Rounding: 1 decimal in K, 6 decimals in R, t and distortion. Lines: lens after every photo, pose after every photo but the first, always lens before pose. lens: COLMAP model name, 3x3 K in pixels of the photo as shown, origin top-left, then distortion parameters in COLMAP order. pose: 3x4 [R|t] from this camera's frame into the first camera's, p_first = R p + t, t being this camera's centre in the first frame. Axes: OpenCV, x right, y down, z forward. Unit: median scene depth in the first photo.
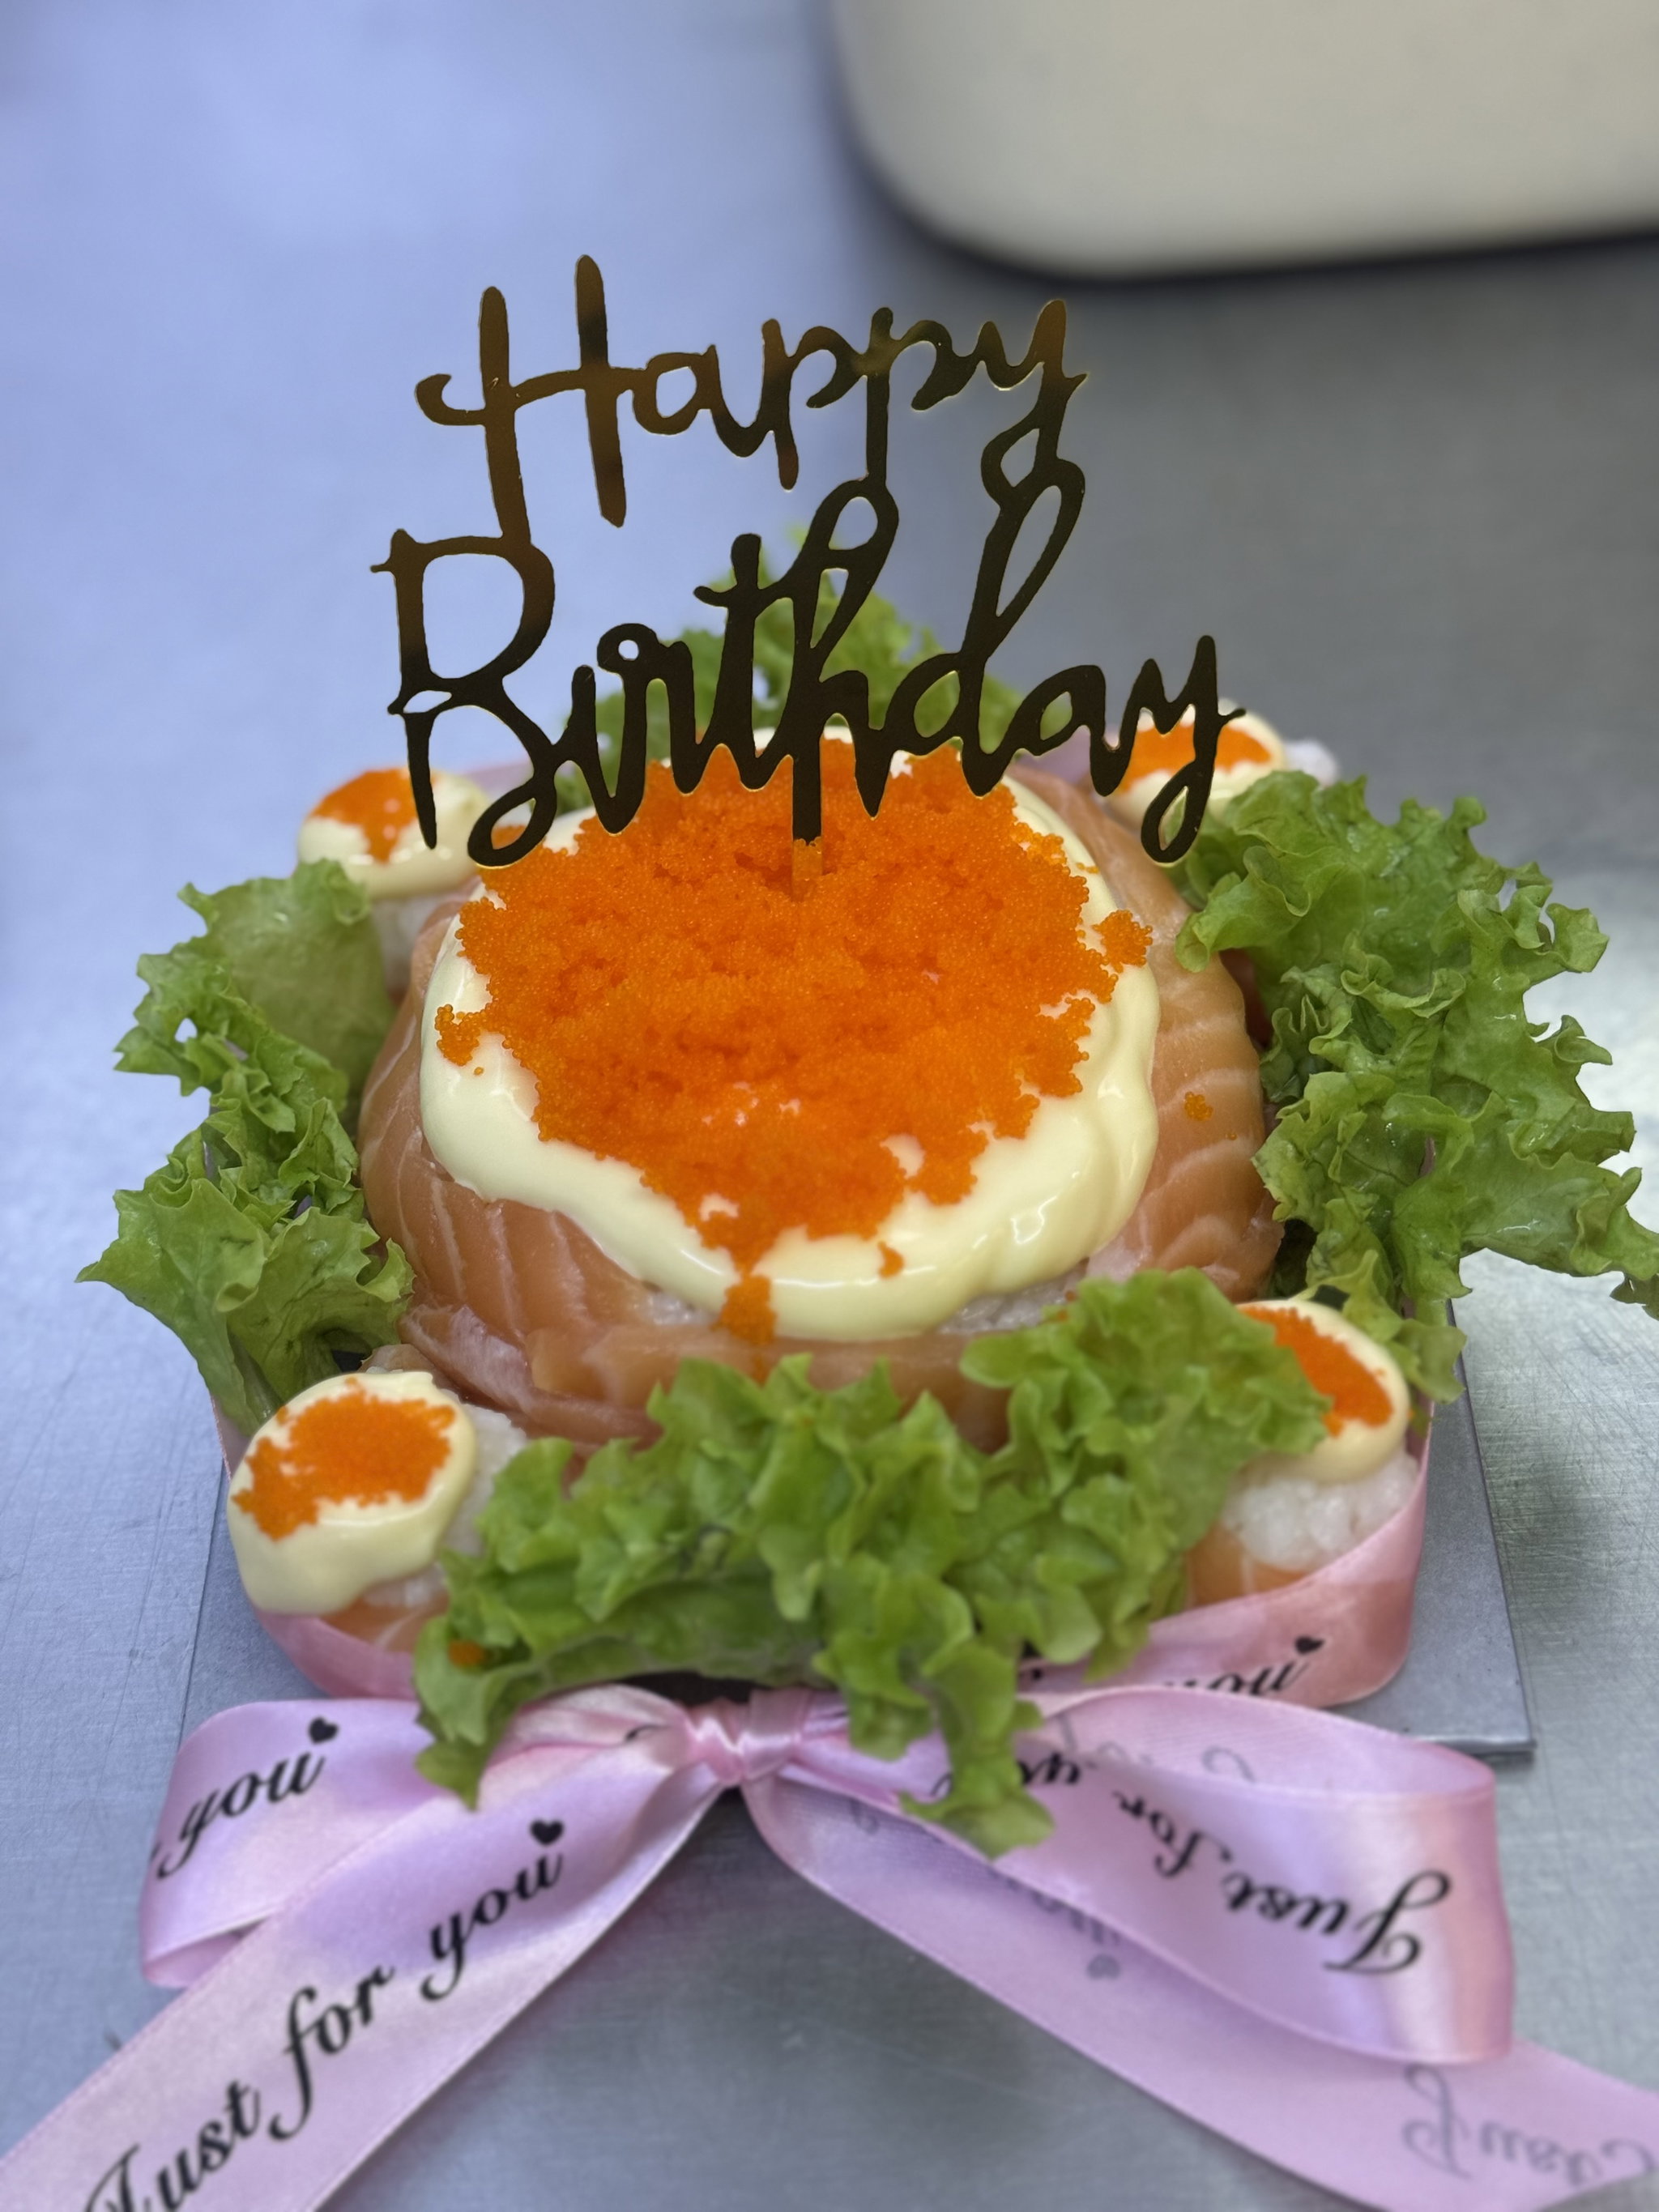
lens RADIAL K [[3394.8, 0, 829.5], [0, 3394.8, 1106.0], [0, 0, 1]] dist [0.415974, -0.905520]
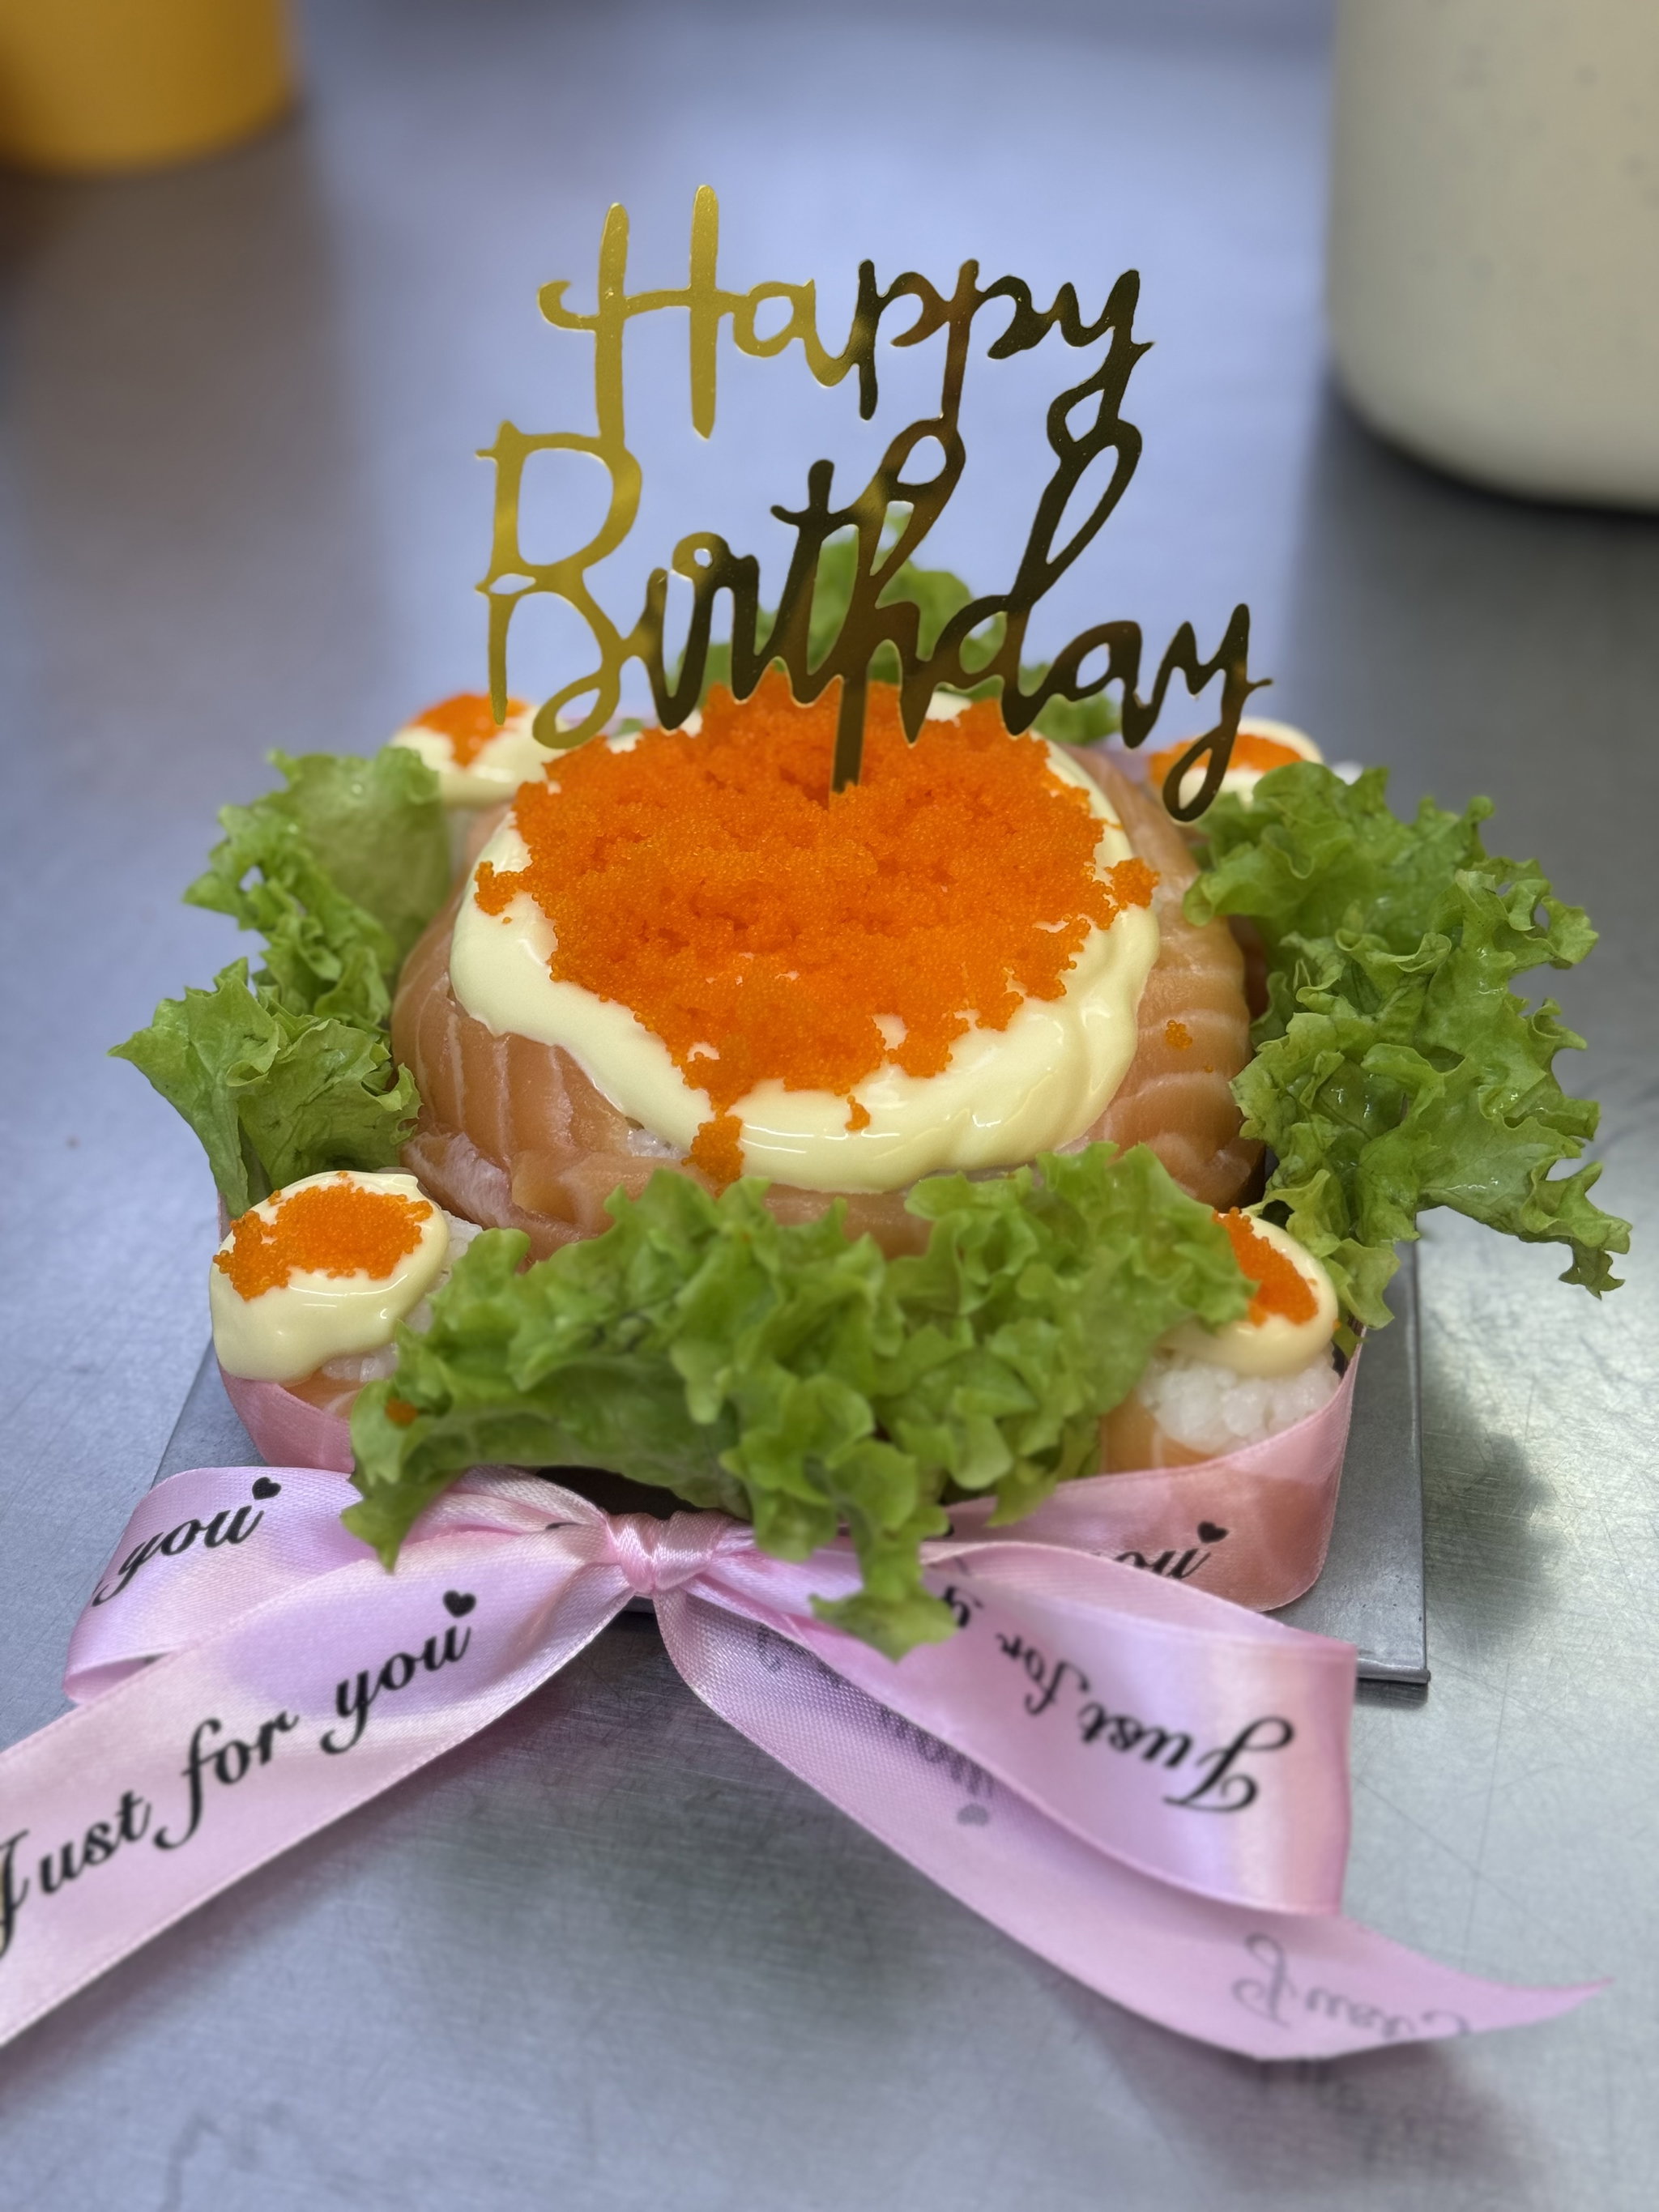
lens RADIAL K [[3394.8, 0, 829.5], [0, 3394.8, 1106.0], [0, 0, 1]] dist [0.415974, -0.905520]
pose [[0.989766, 0.121510, -0.074827, 0.084771], [-0.129458, 0.985173, -0.112585, 0.156624], [0.060038, 0.121120, 0.990821, -0.040688]]
